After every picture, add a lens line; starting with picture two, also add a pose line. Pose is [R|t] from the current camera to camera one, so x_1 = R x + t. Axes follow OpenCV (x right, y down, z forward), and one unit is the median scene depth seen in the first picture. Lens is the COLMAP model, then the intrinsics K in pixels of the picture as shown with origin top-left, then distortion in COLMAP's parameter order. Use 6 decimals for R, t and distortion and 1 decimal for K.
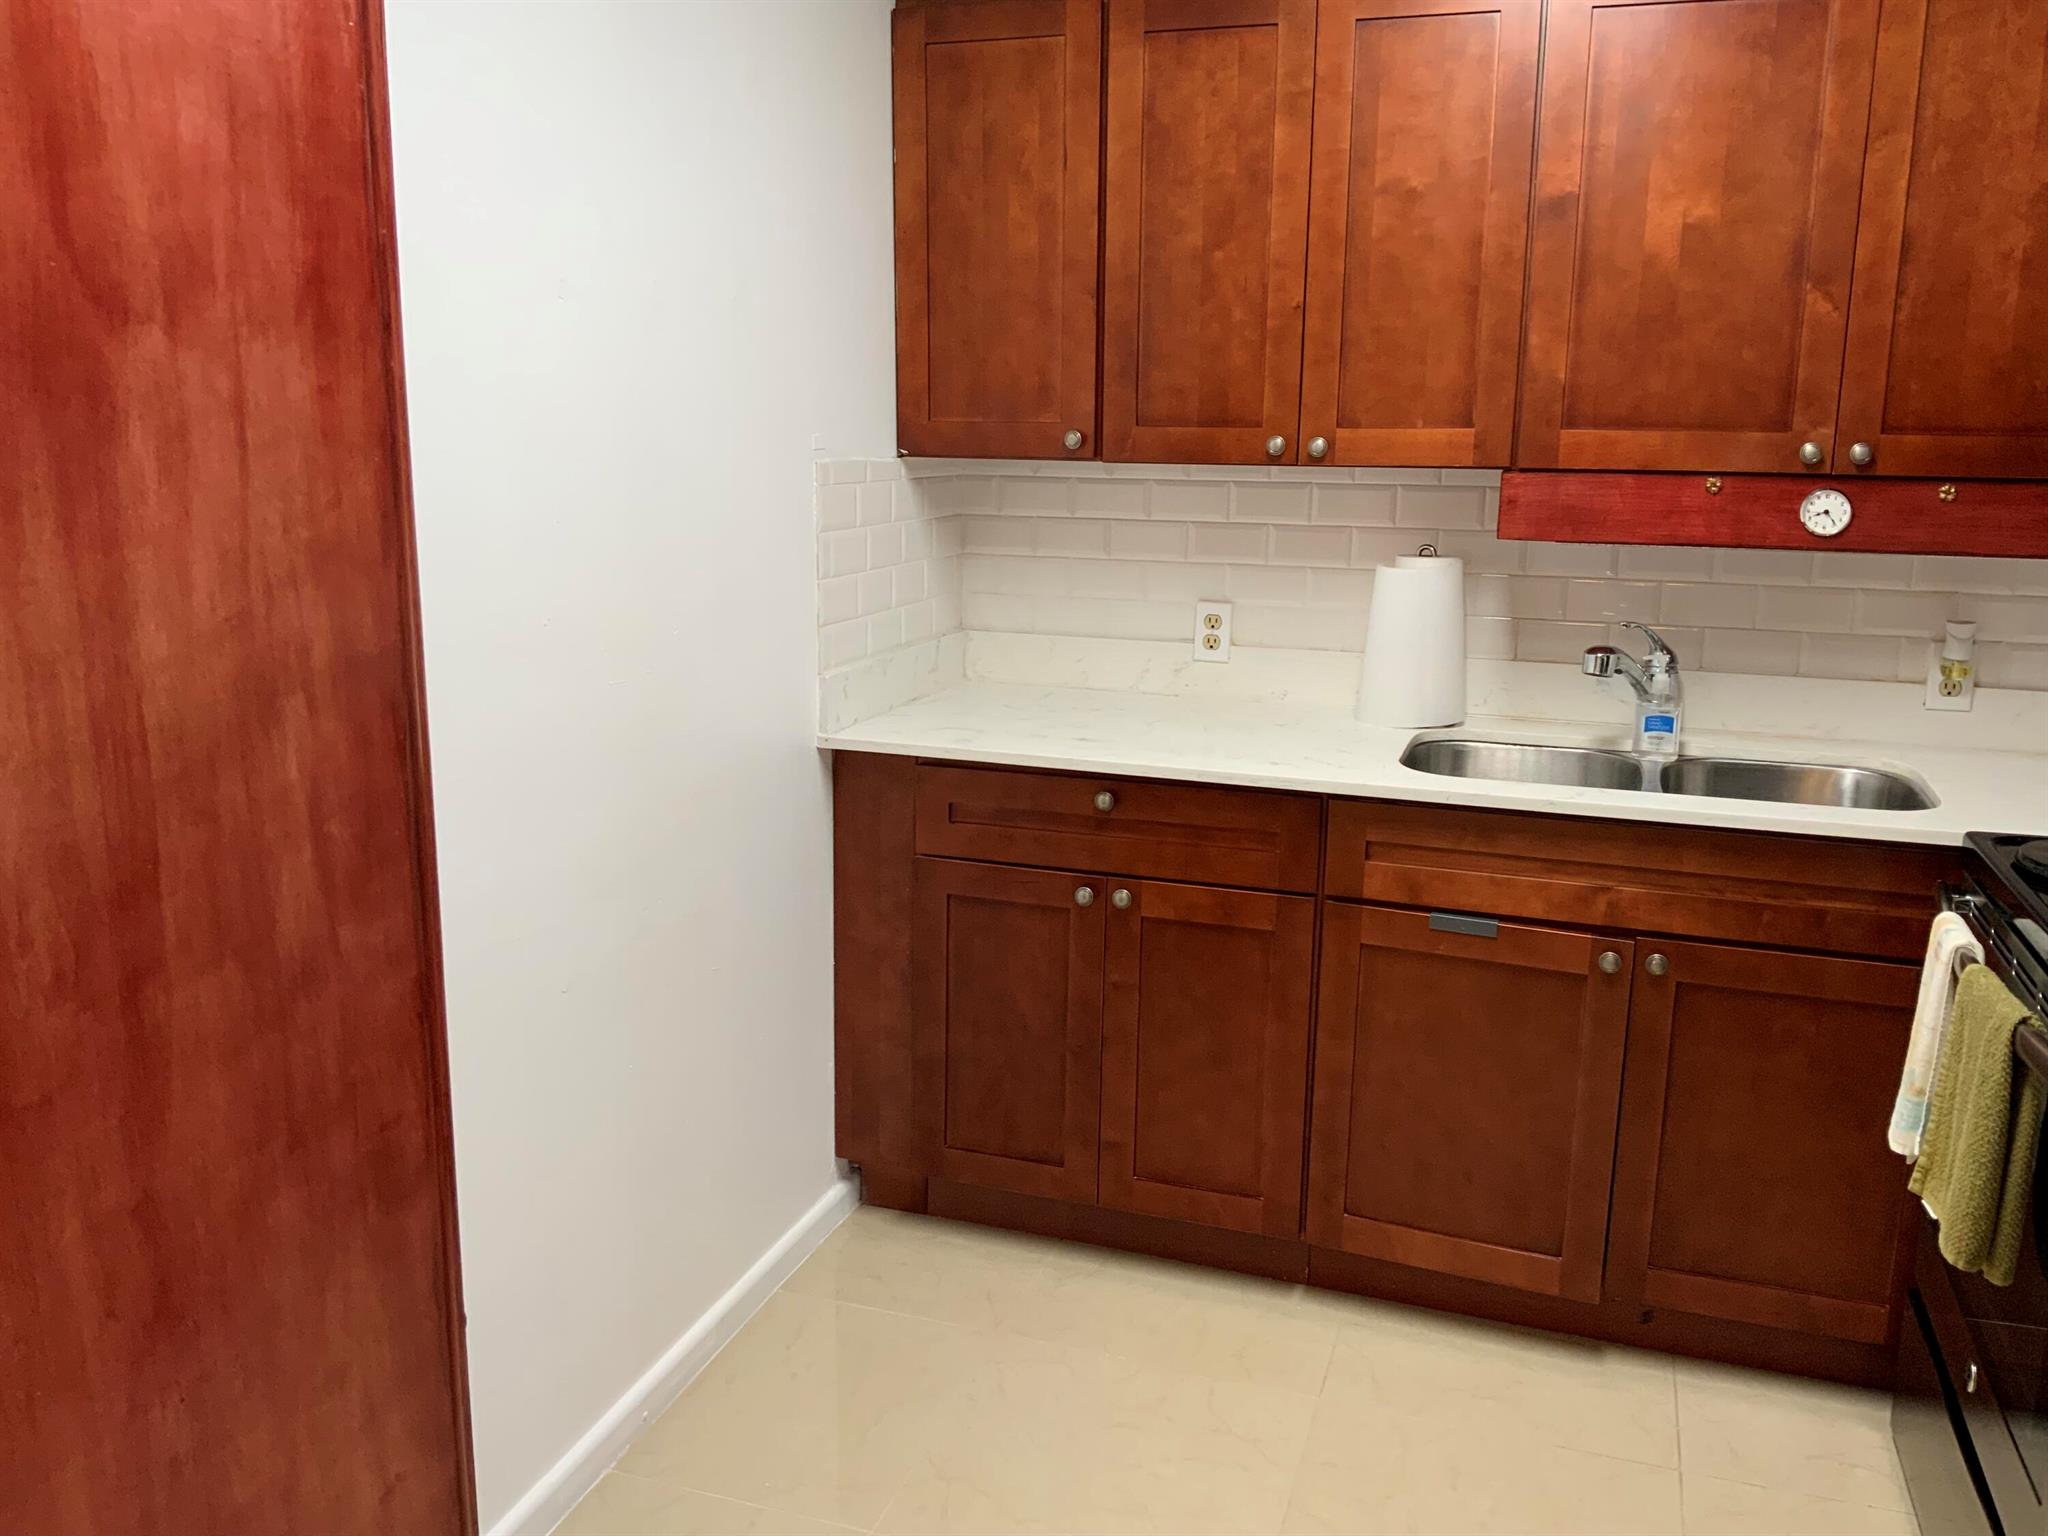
lens RADIAL K [[1677.7, 0, 1021.3], [0, 1677.7, 770.9], [0, 0, 1]] dist [0.077736, -0.156497]
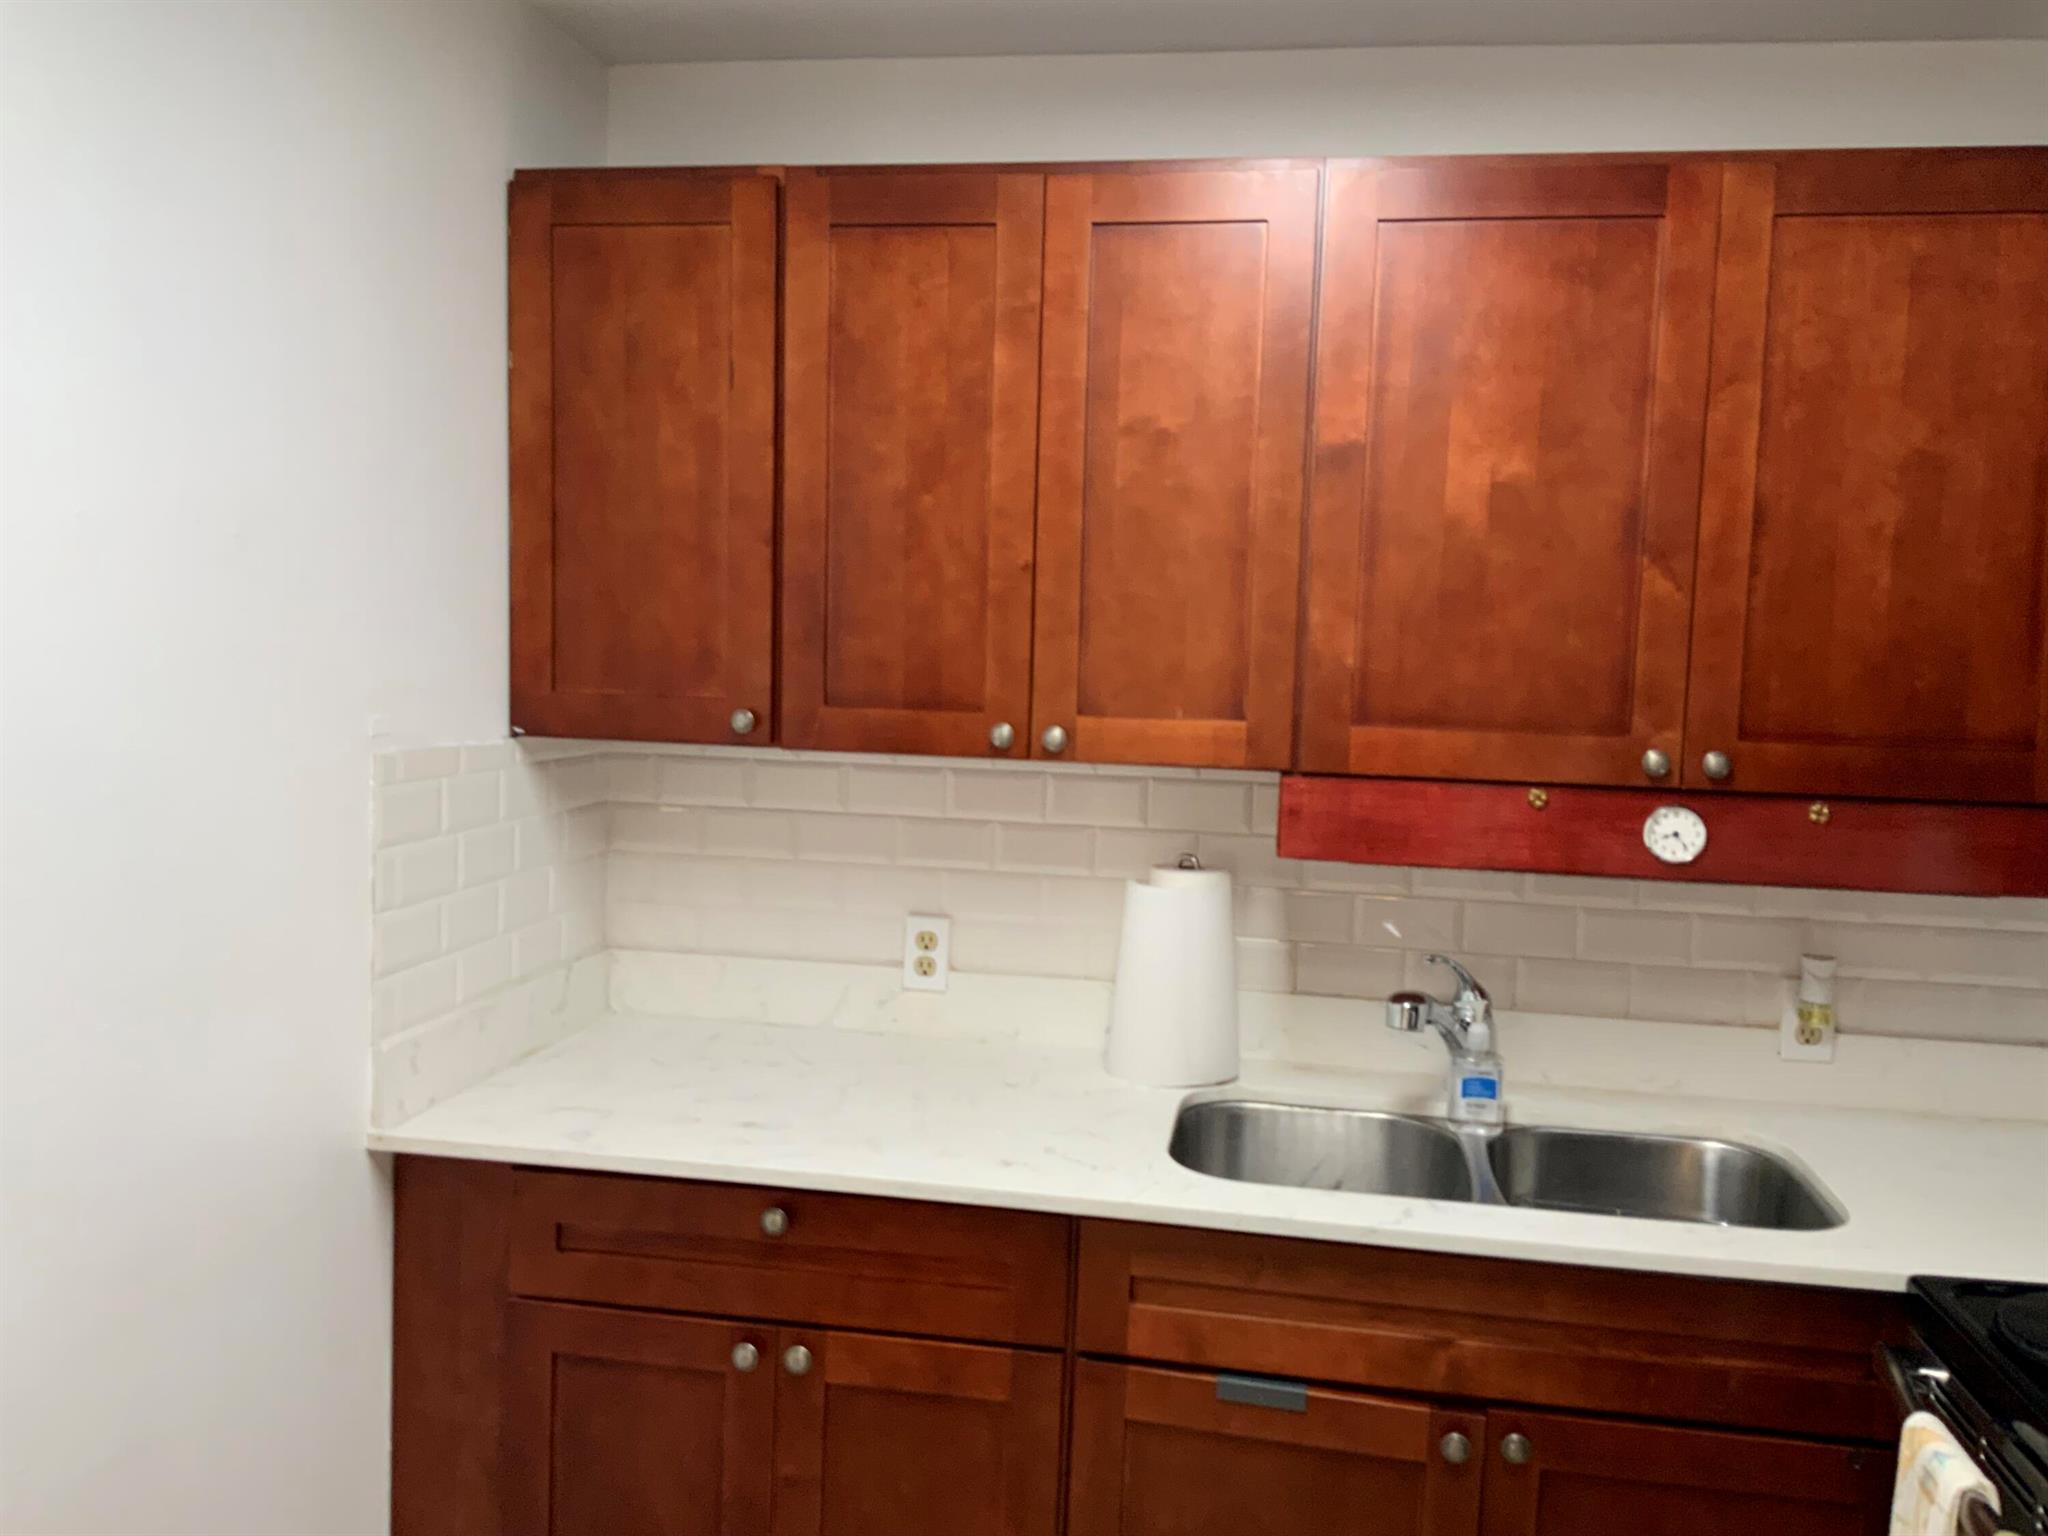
lens RADIAL K [[1677.7, 0, 1021.3], [0, 1677.7, 770.9], [0, 0, 1]] dist [0.077736, -0.156497]
pose [[0.986981, 0.006826, 0.160694, 0.035720], [0.014110, 0.991572, -0.128787, -0.078485], [-0.160218, 0.129377, 0.978566, 0.242166]]
